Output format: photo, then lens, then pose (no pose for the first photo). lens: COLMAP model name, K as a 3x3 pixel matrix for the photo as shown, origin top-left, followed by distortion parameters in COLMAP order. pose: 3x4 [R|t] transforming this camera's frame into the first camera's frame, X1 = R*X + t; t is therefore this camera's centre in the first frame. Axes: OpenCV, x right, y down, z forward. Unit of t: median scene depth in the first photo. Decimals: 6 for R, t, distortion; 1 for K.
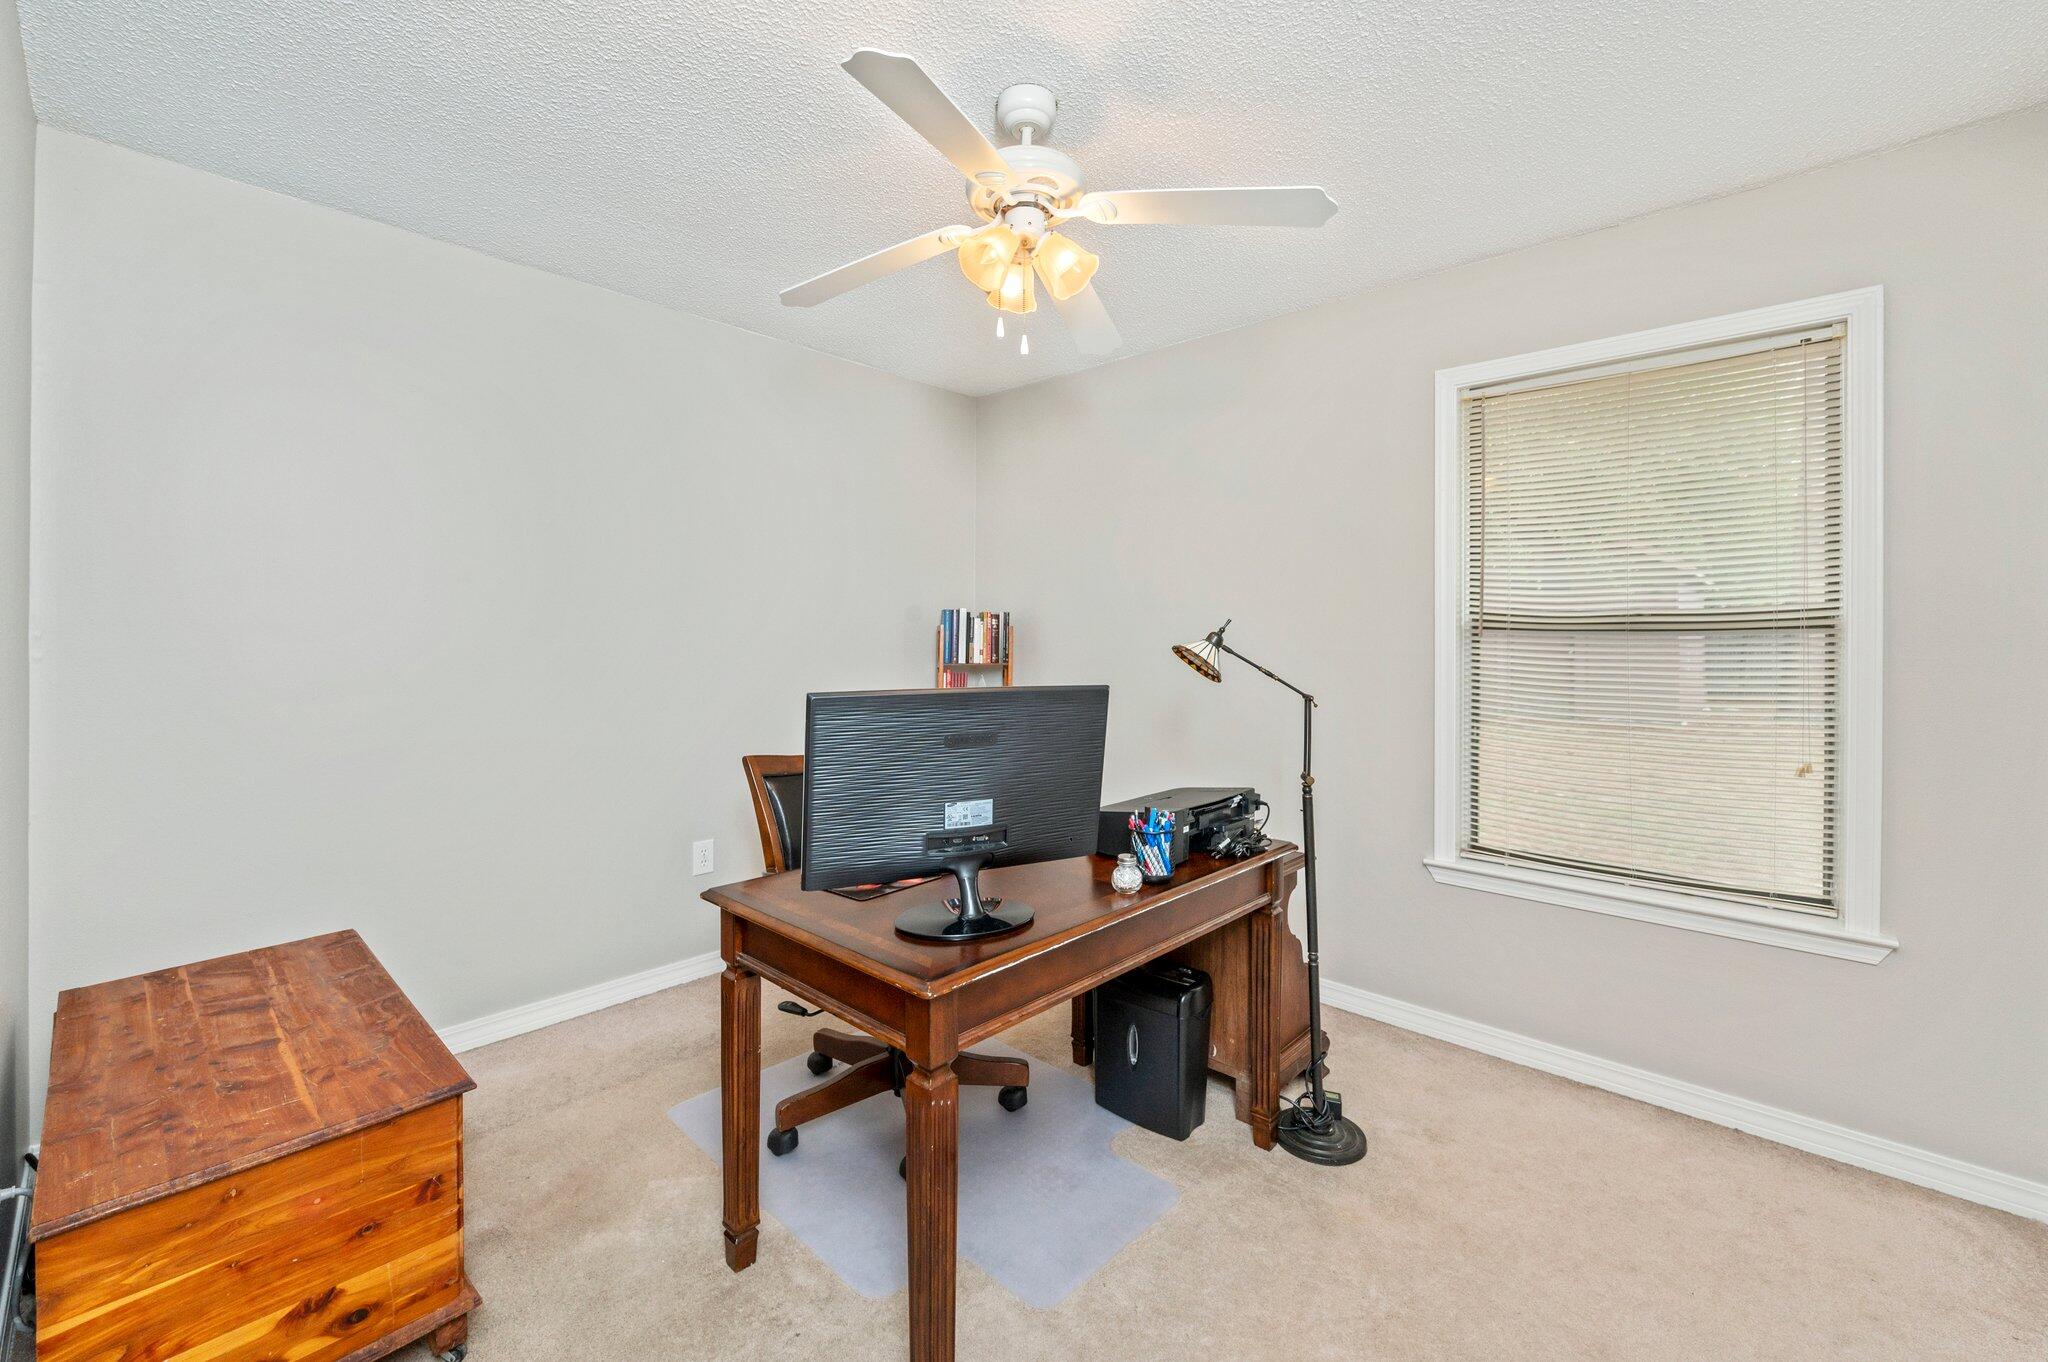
lens RADIAL K [[841.2, 0, 1022.2], [0, 841.2, 639.9], [0, 0, 1]] dist [-0.002573, -0.000318]
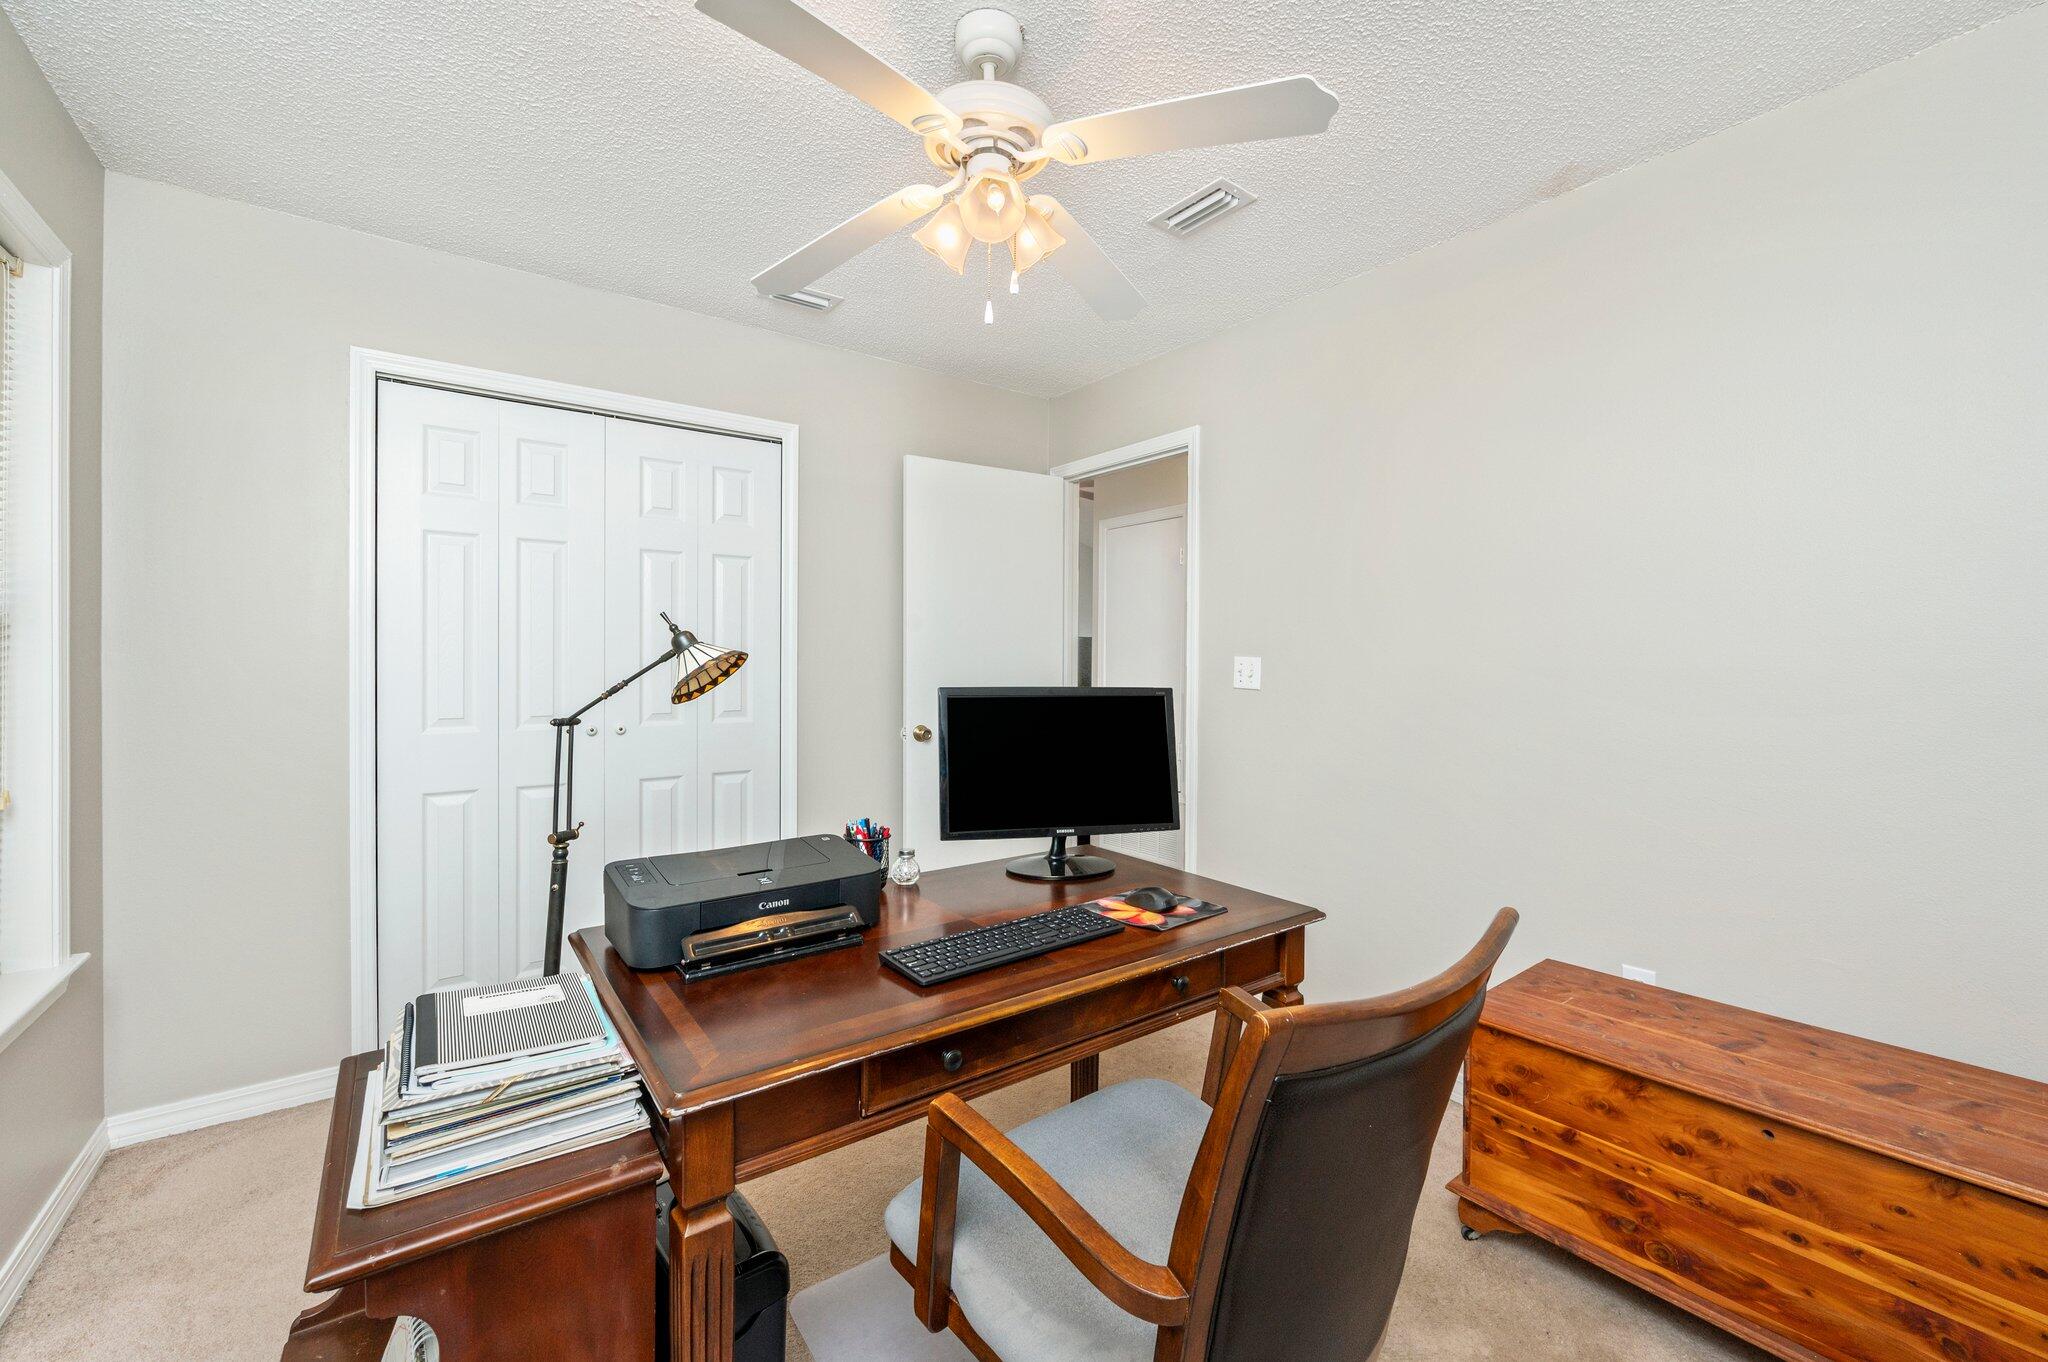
lens RADIAL K [[830.0, 0, 1024.0], [0, 830.0, 681.0], [0, 0, 1]] dist [-0.000521, -0.000050]
pose [[-0.981451, -0.006502, 0.191605, -0.215385], [-0.004505, 0.999931, 0.010859, 0.009500], [-0.191663, 0.009794, -0.981412, 2.131835]]
